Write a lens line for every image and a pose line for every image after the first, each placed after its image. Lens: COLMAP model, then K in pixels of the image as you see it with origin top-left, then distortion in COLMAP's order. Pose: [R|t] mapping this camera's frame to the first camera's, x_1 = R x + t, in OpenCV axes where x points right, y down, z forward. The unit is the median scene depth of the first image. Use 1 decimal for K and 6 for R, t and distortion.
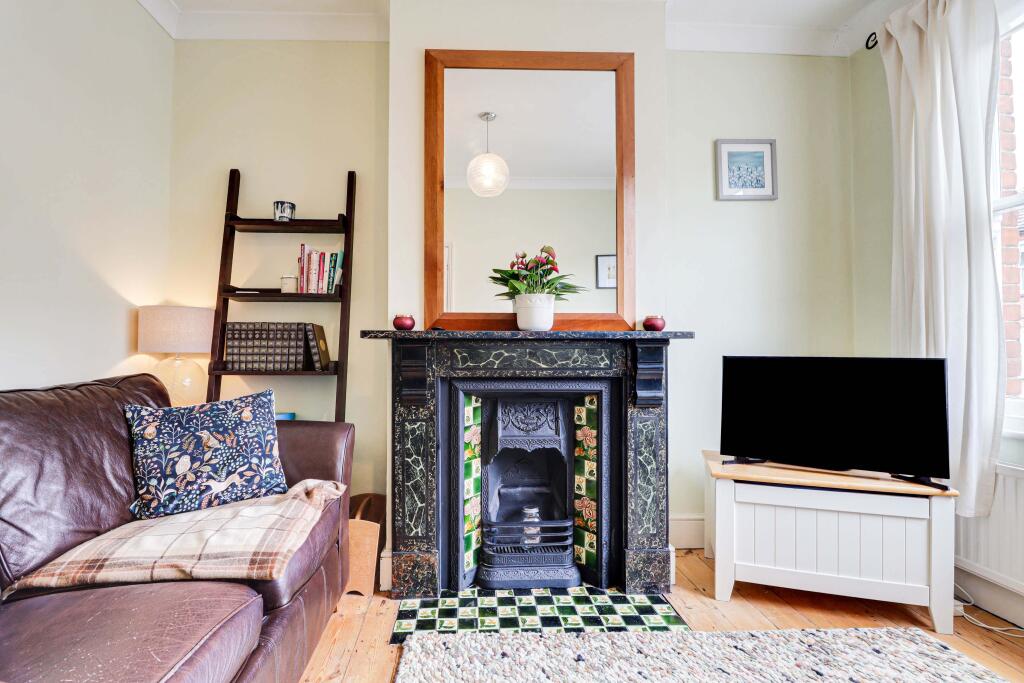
lens RADIAL K [[498.4, 0, 508.1], [0, 498.4, 344.7], [0, 0, 1]] dist [-0.004737, -0.003556]
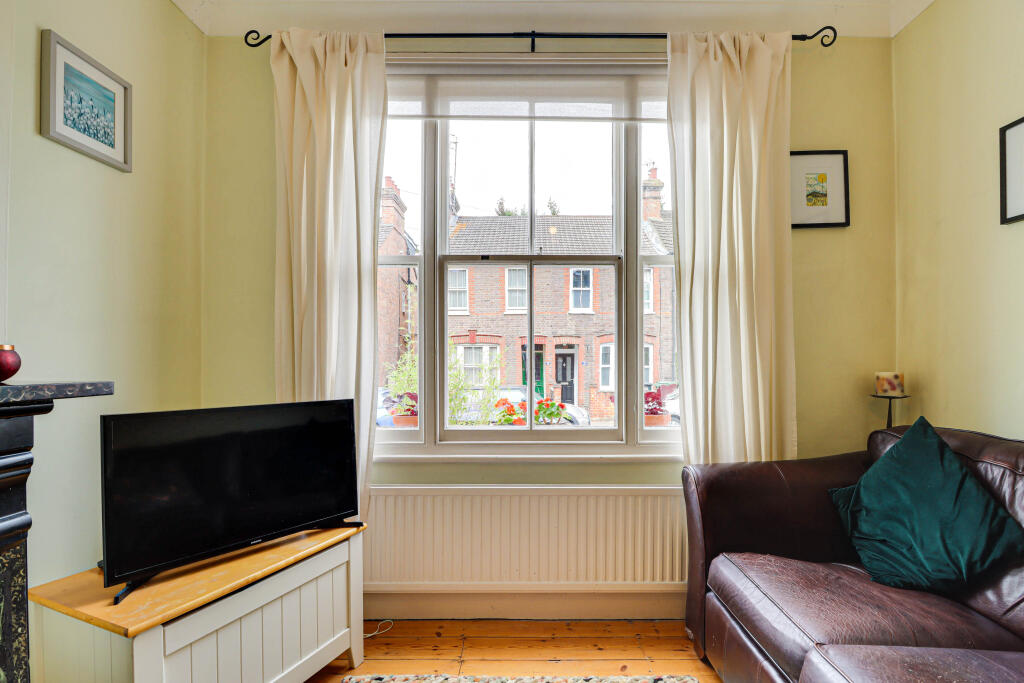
lens RADIAL K [[498.4, 0, 512.4], [0, 498.4, 349.9], [0, 0, 1]] dist [-0.004737, -0.003556]
pose [[0.067526, 0.013656, 0.997624, -0.100277], [-0.014858, 0.999809, -0.012680, -0.048233], [-0.997607, -0.013966, 0.067716, 0.427413]]
